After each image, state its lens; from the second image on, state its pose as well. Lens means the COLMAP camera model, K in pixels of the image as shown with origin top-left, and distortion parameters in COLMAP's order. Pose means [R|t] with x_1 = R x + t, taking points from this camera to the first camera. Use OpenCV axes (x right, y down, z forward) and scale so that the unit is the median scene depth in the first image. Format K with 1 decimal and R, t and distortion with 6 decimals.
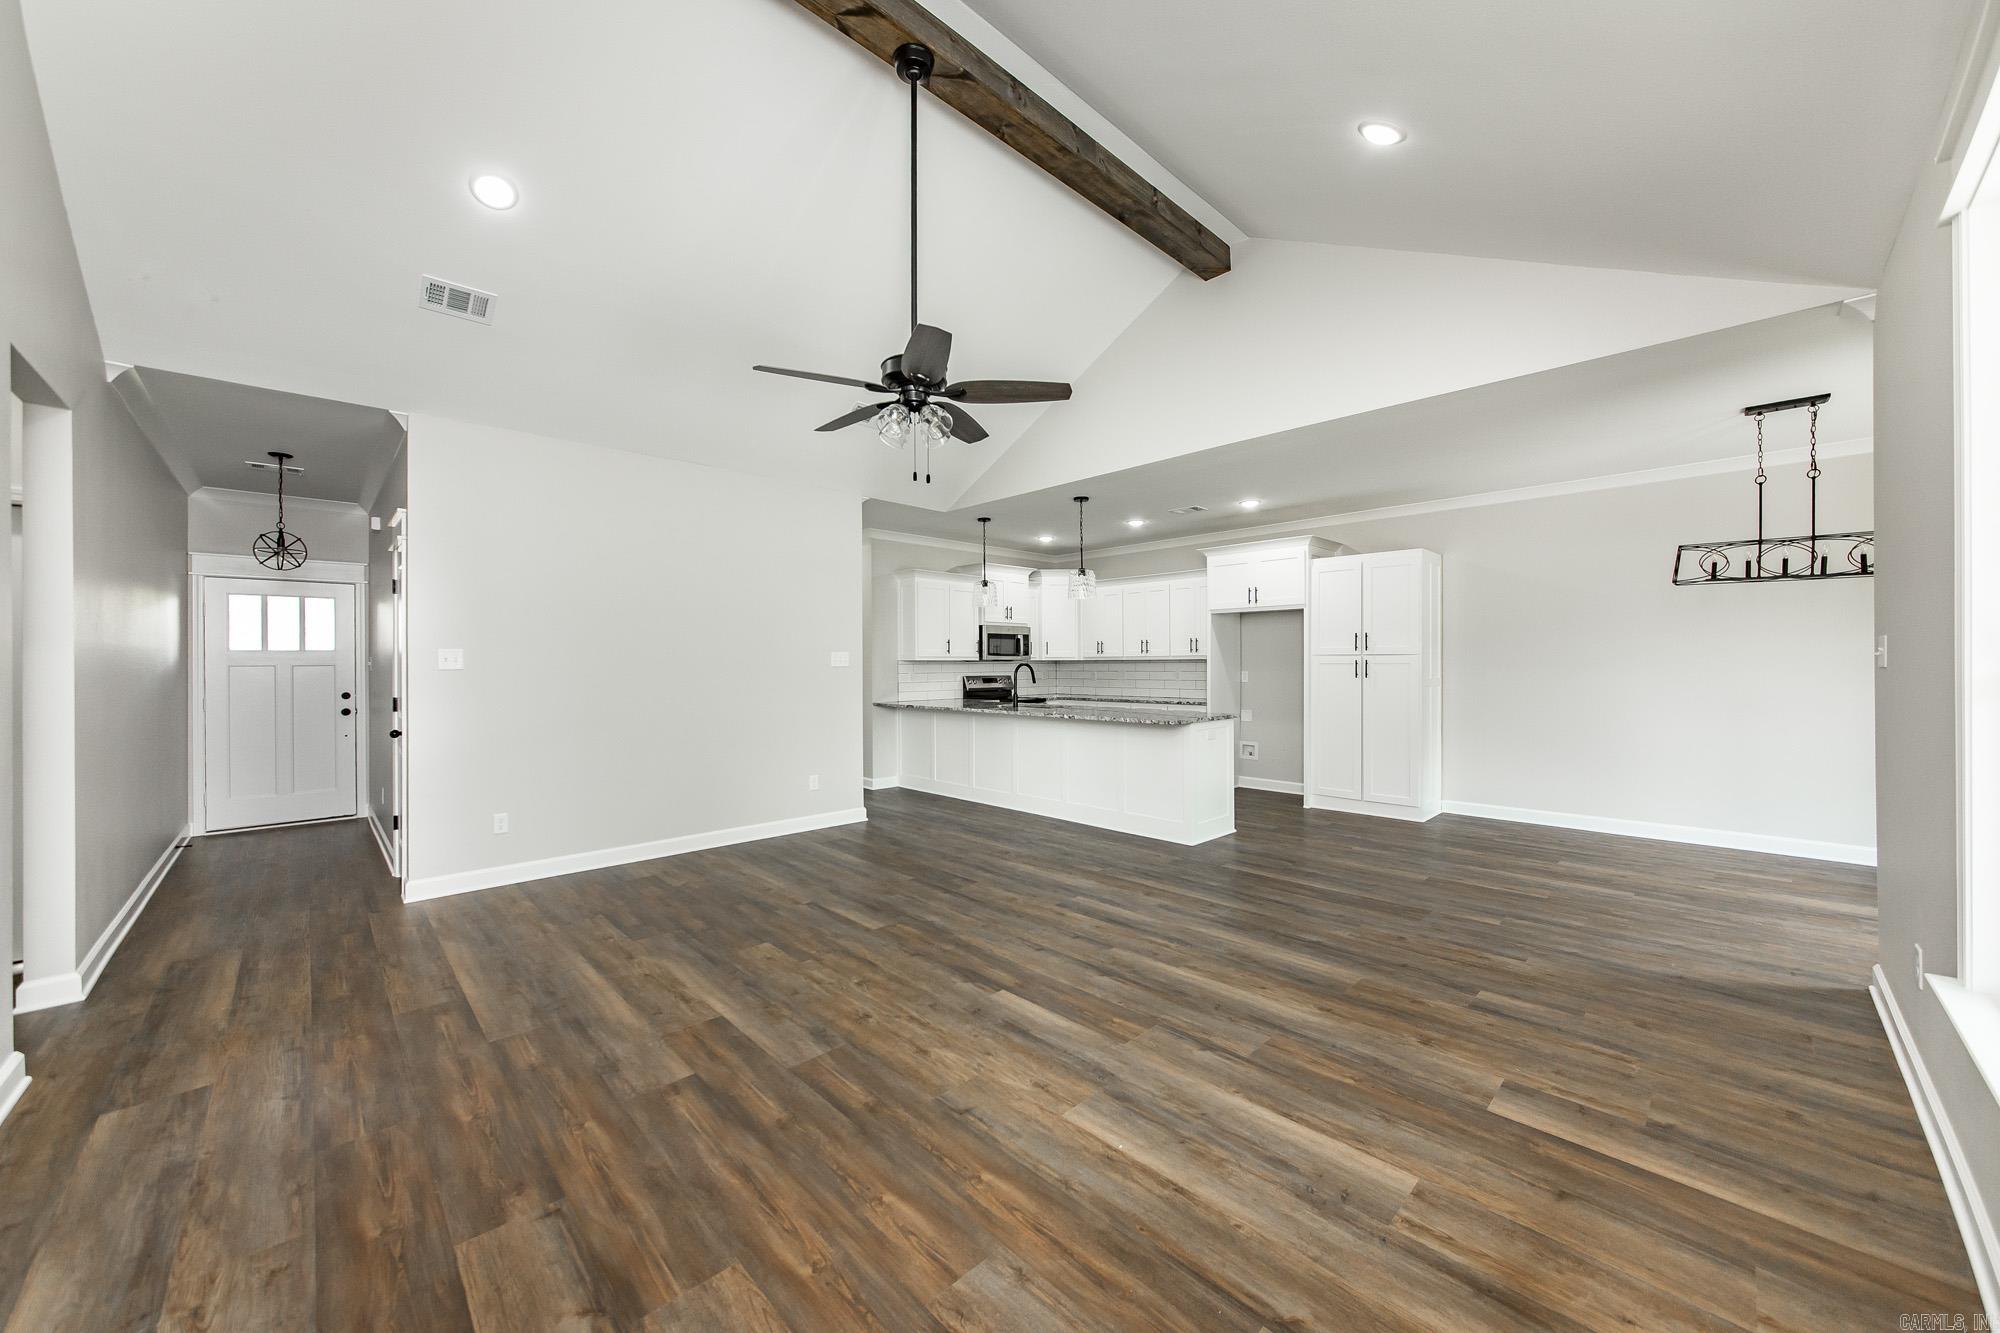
lens RADIAL K [[734.6, 0, 999.9], [0, 734.6, 658.4], [0, 0, 1]] dist [-0.011575, 0.003737]
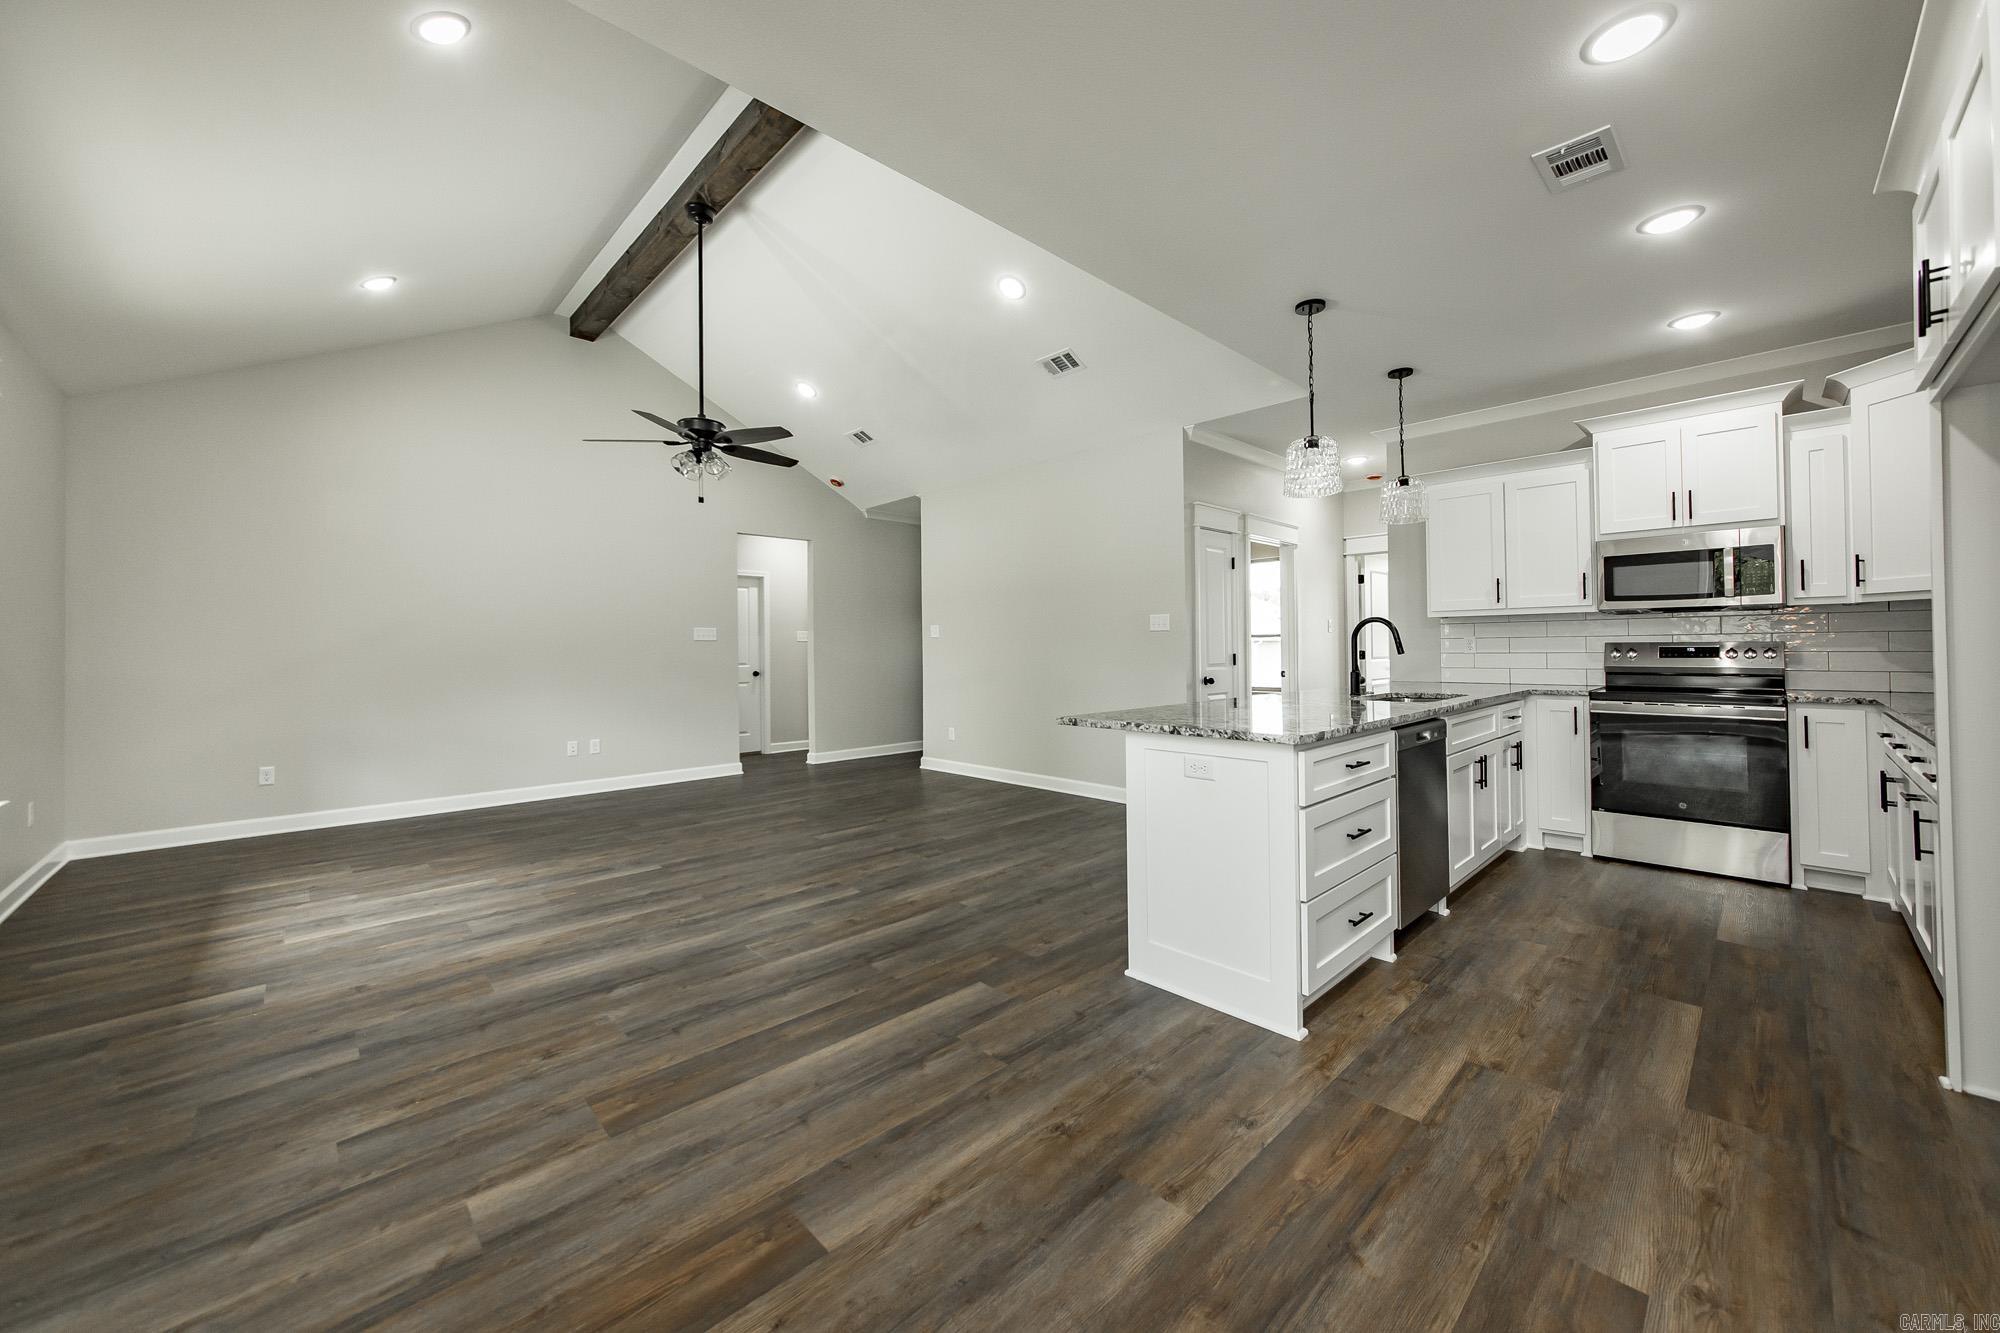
lens RADIAL K [[734.6, 0, 1006.7], [0, 734.6, 640.5], [0, 0, 1]] dist [-0.011575, 0.003737]
pose [[0.000663, -0.006505, -0.999979, 0.992769], [0.023323, 0.999707, -0.006488, 0.032434], [0.999728, -0.023318, 0.000815, 1.178723]]
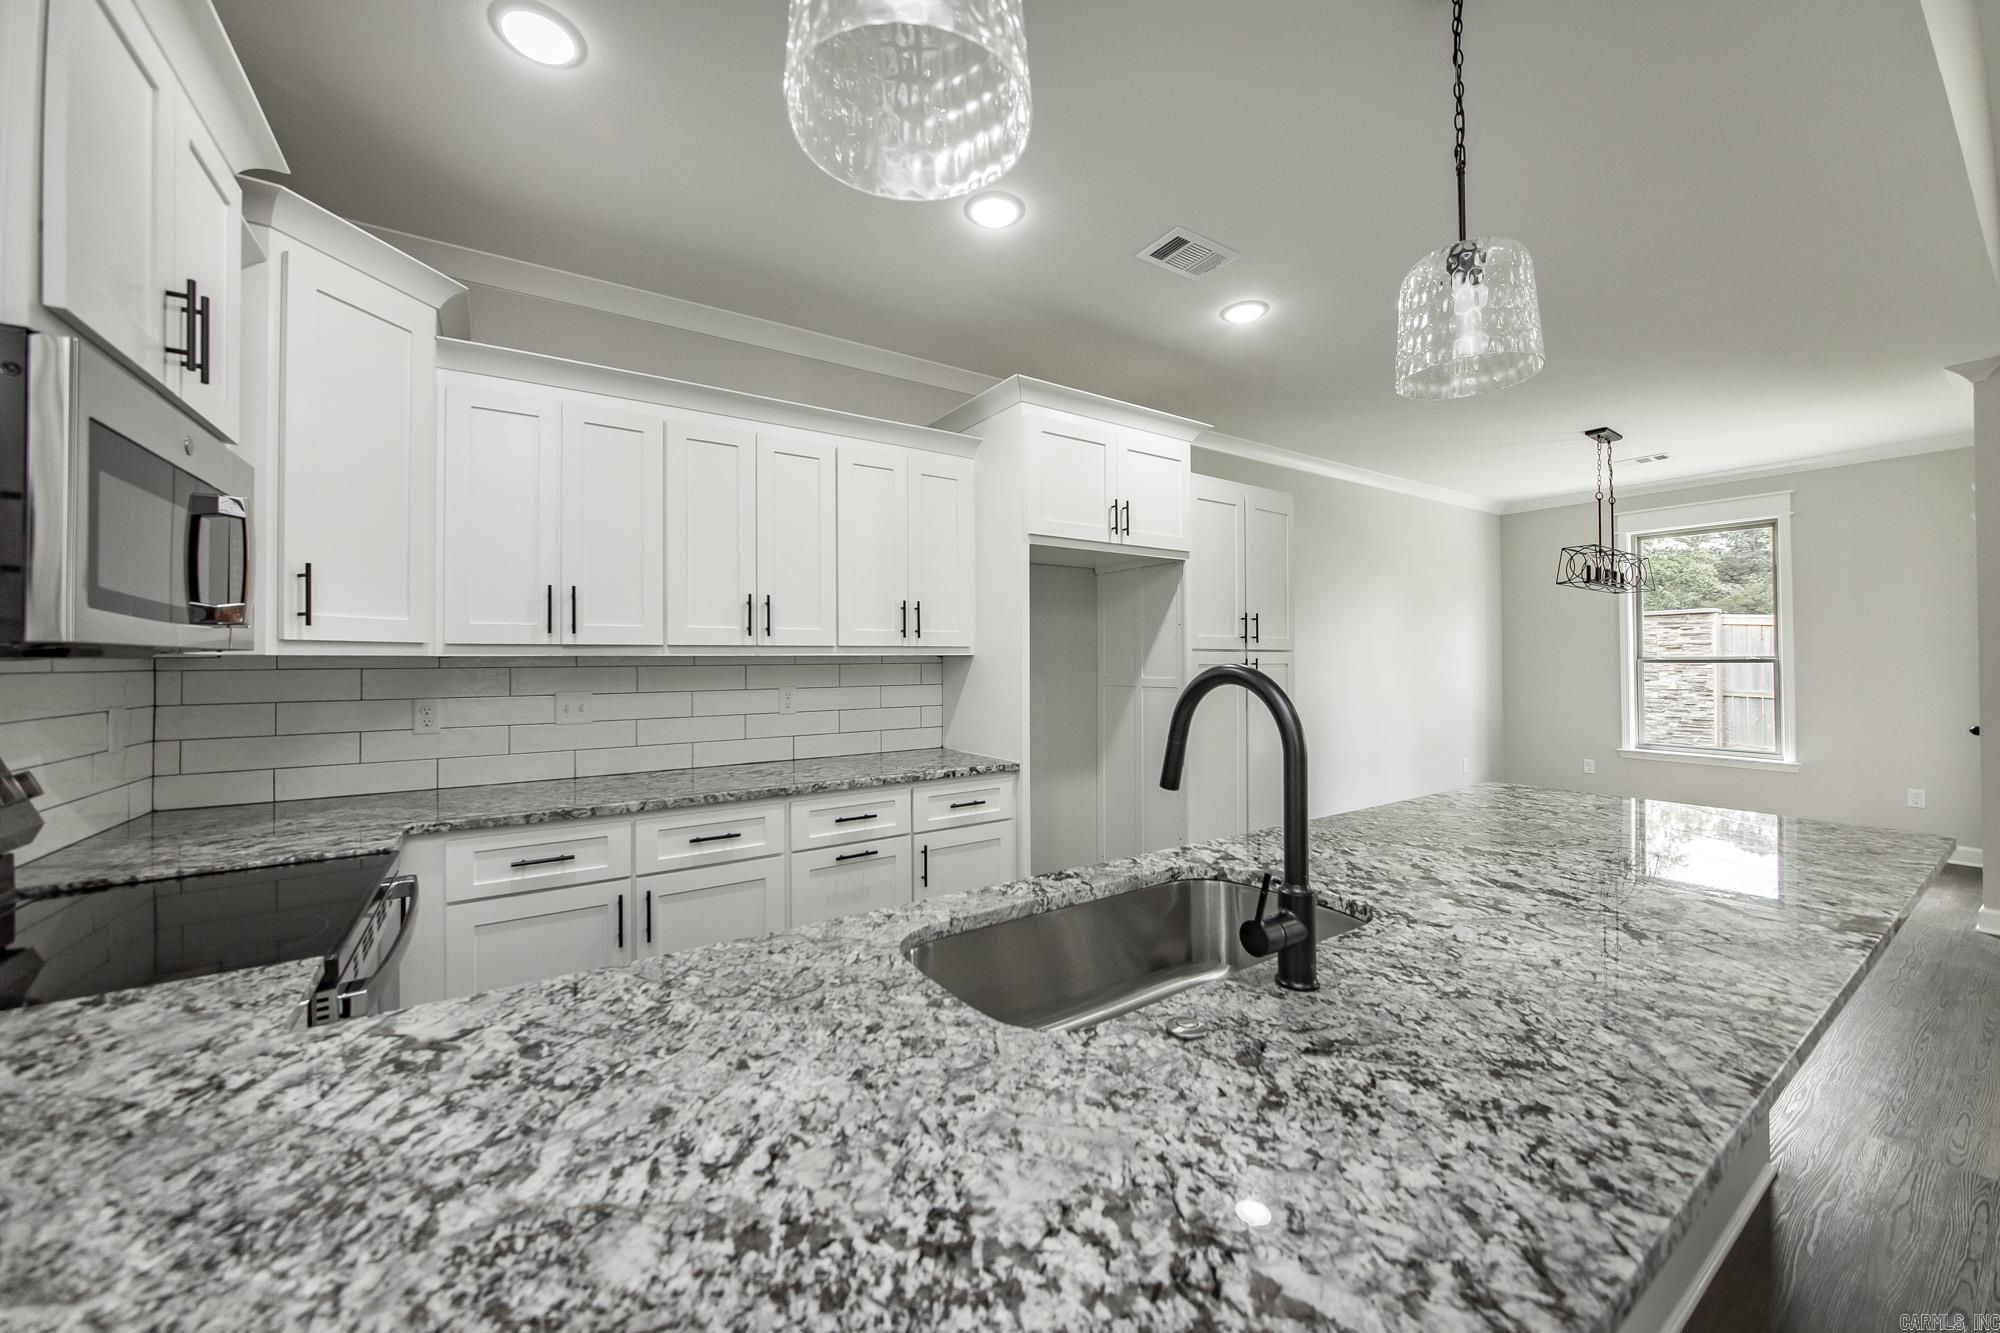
lens RADIAL K [[734.6, 0, 987.6], [0, 734.6, 655.8], [0, 0, 1]] dist [-0.011575, 0.003737]
pose [[0.185293, 0.005608, 0.982667, -0.206570], [-0.003332, 0.999982, -0.005079, 0.005824], [-0.982678, -0.002333, 0.185309, 1.688259]]
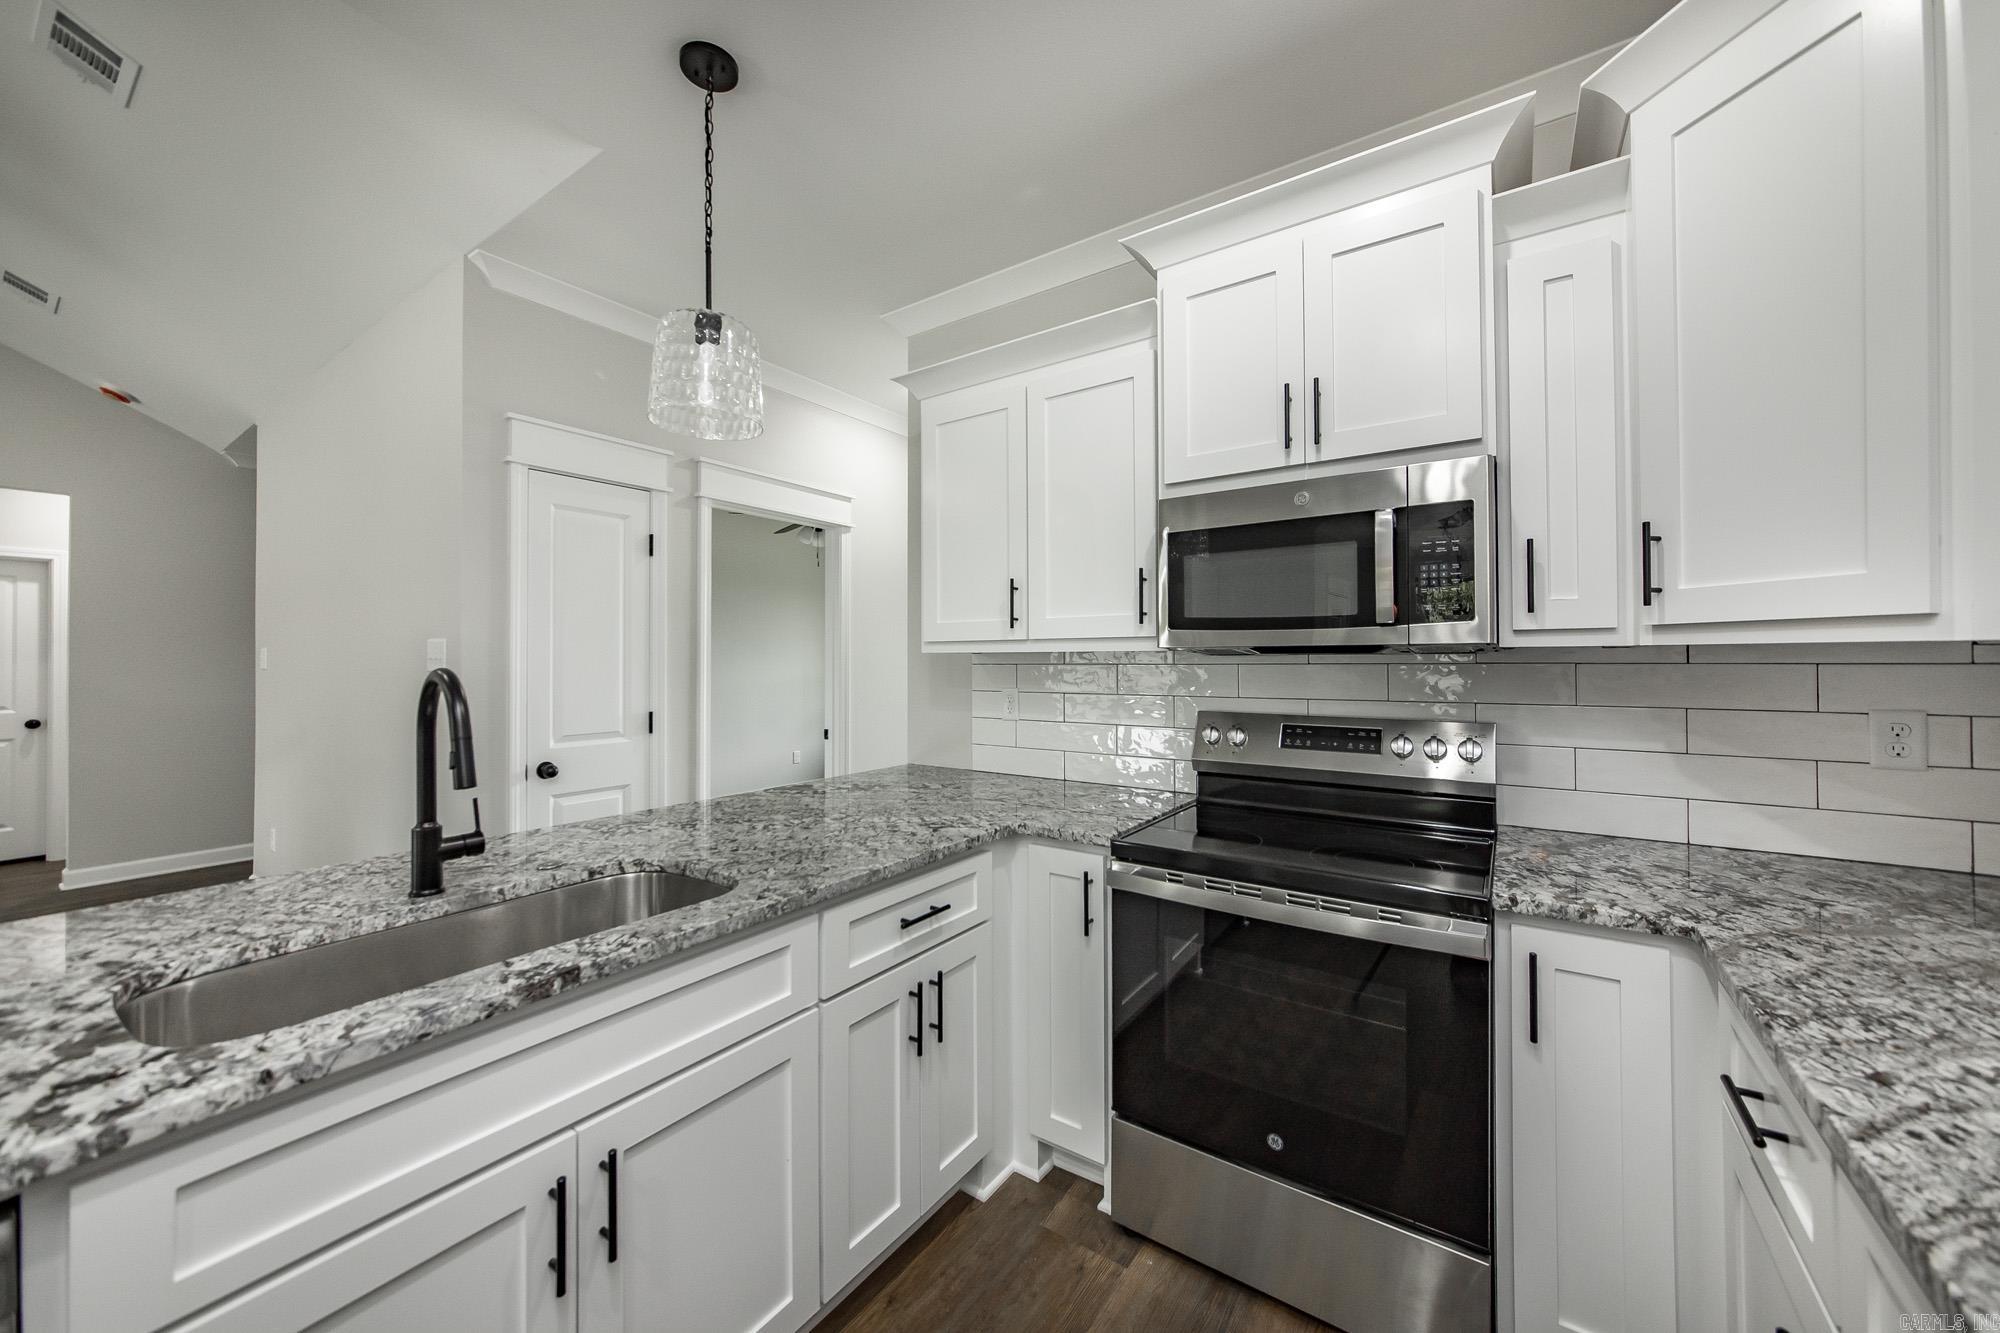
lens RADIAL K [[734.6, 0, 1008.9], [0, 734.6, 652.8], [0, 0, 1]] dist [-0.011575, 0.003737]
pose [[0.202520, -0.007175, -0.979252, 0.408978], [0.014901, 0.999880, -0.004245, 0.005711], [0.979165, -0.013732, 0.202603, 1.823967]]
